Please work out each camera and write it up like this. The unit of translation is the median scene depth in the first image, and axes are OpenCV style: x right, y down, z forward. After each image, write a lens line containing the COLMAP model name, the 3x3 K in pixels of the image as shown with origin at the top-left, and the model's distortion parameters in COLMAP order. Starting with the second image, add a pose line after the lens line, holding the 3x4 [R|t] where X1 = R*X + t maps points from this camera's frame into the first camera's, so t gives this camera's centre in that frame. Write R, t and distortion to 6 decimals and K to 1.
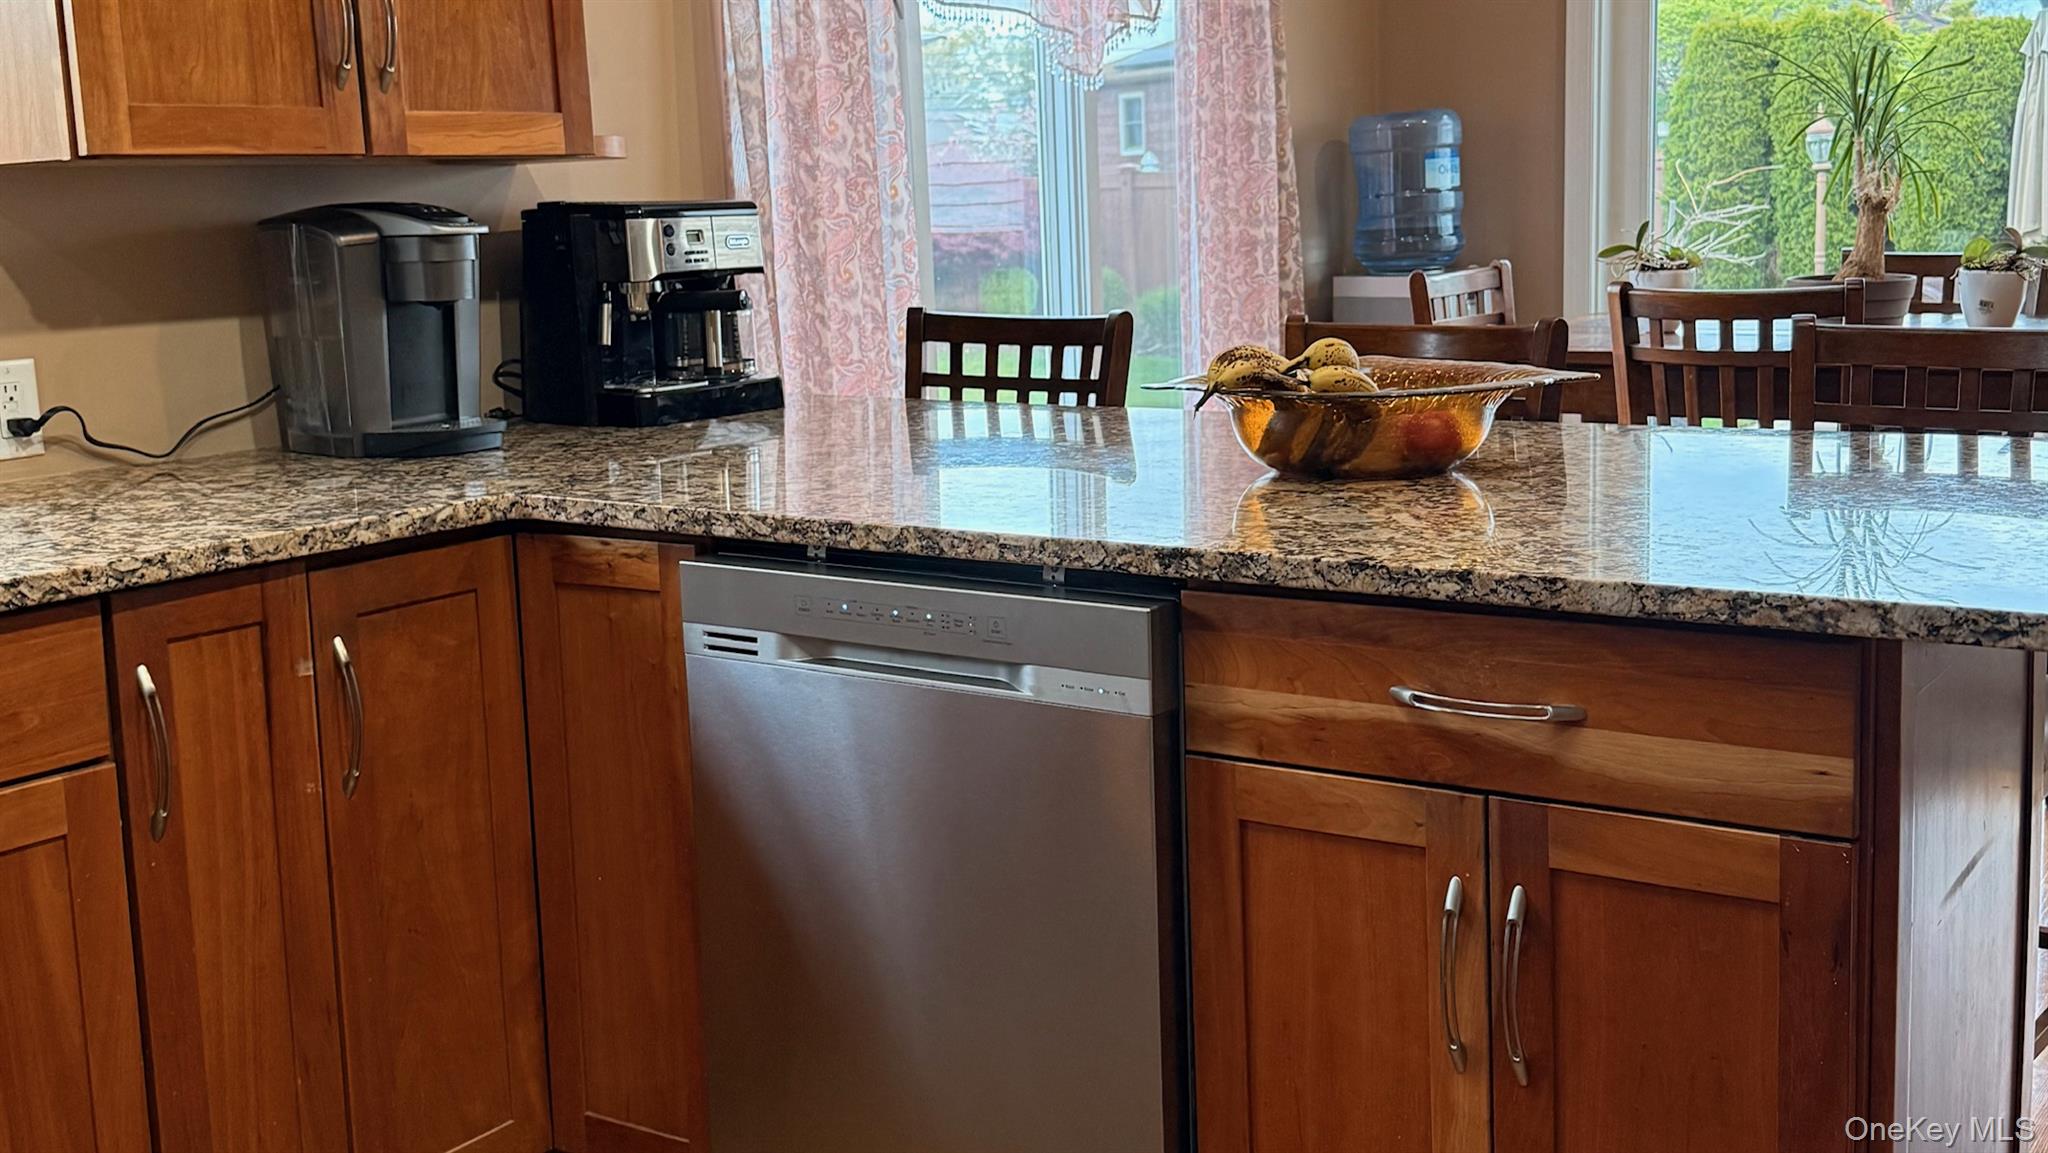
lens RADIAL K [[2238.5, 0, 995.7], [0, 2238.5, 512.0], [0, 0, 1]] dist [0.203444, -0.461620]
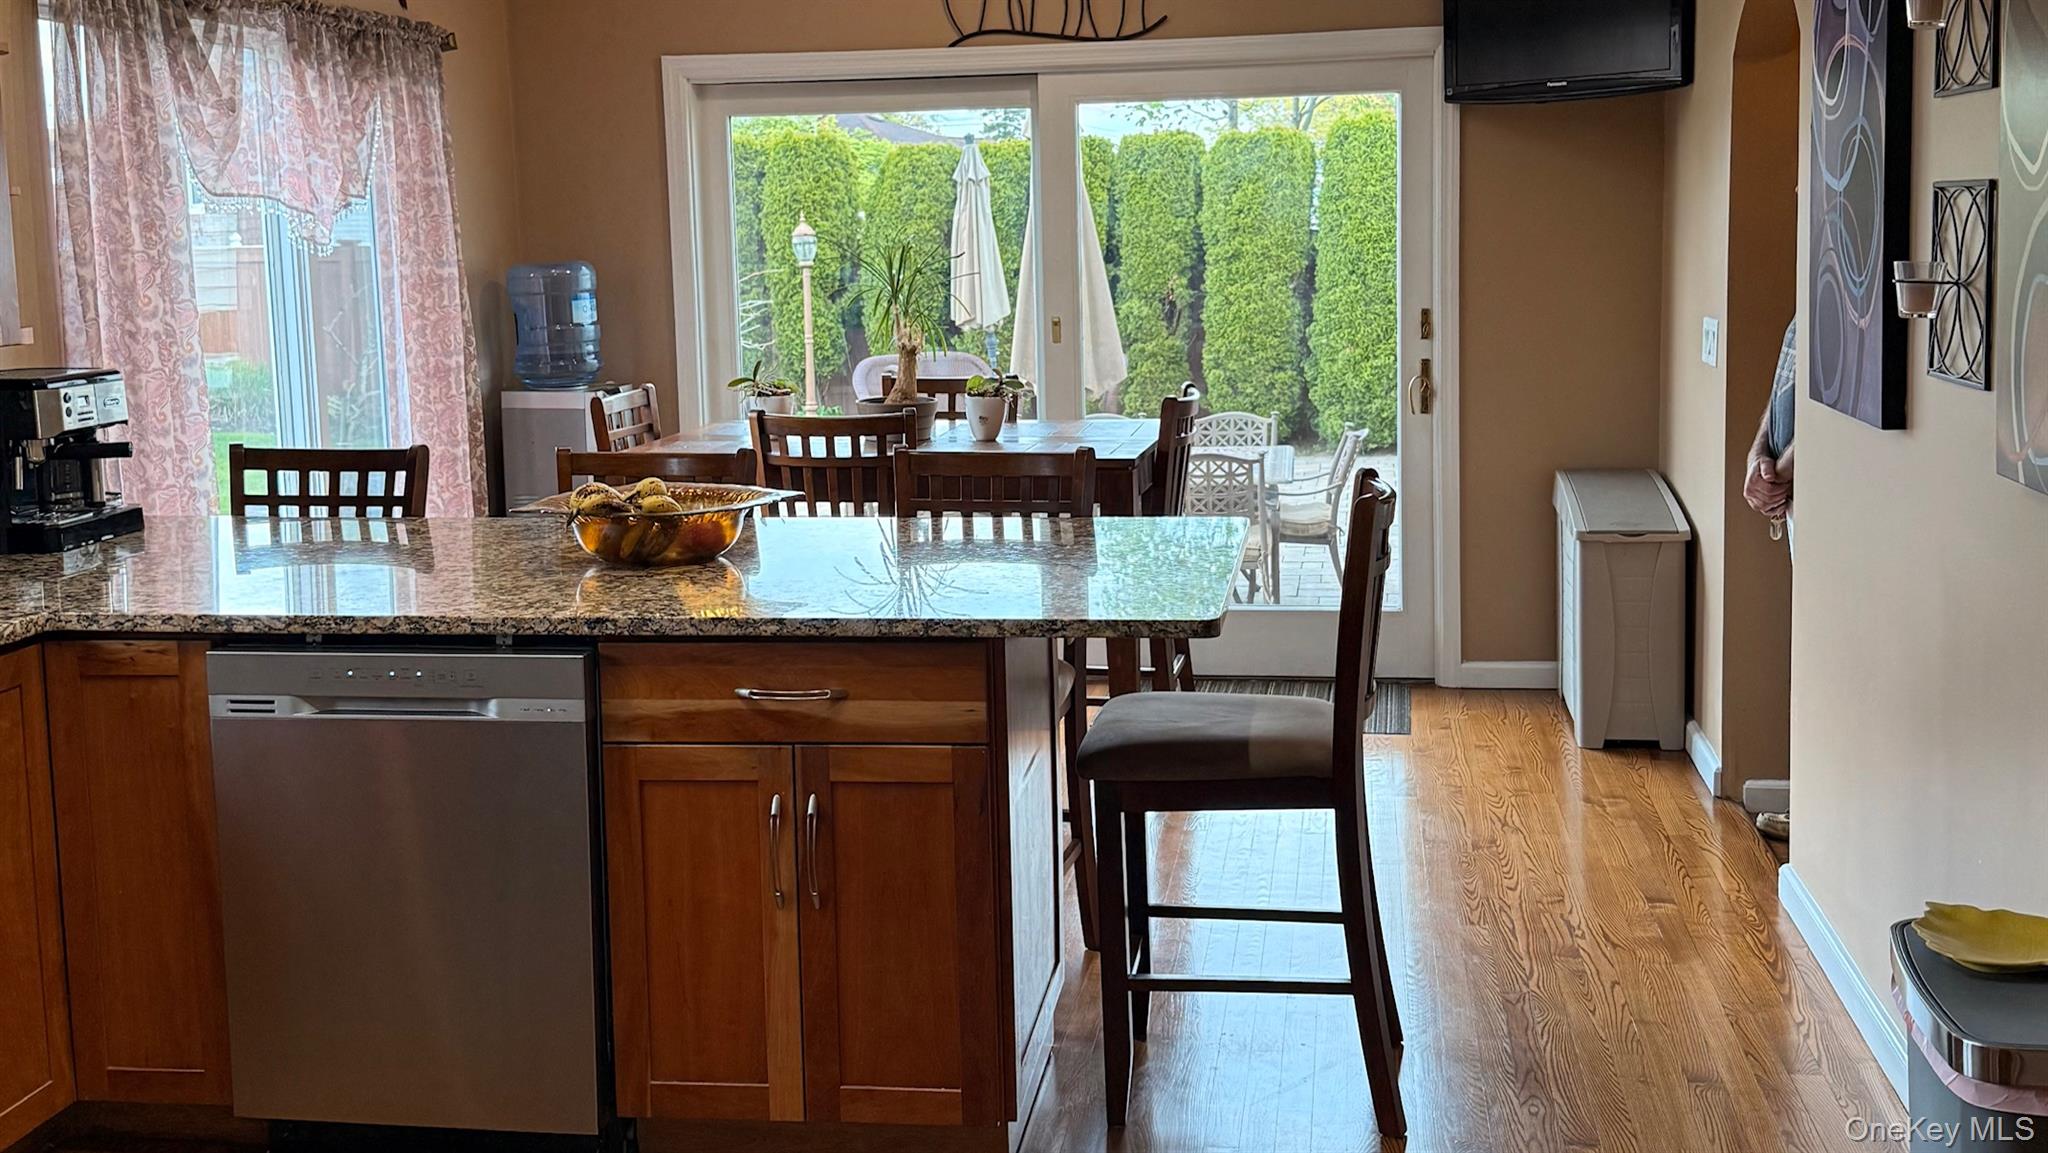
lens RADIAL K [[2106.8, 0, 1025.4], [0, 2106.8, 451.2], [0, 0, 1]] dist [0.184104, -0.362482]
pose [[0.898293, -0.033194, 0.438141, -0.189036], [0.056261, 0.997624, -0.039768, -0.015428], [-0.435780, 0.060374, 0.898026, -0.323000]]
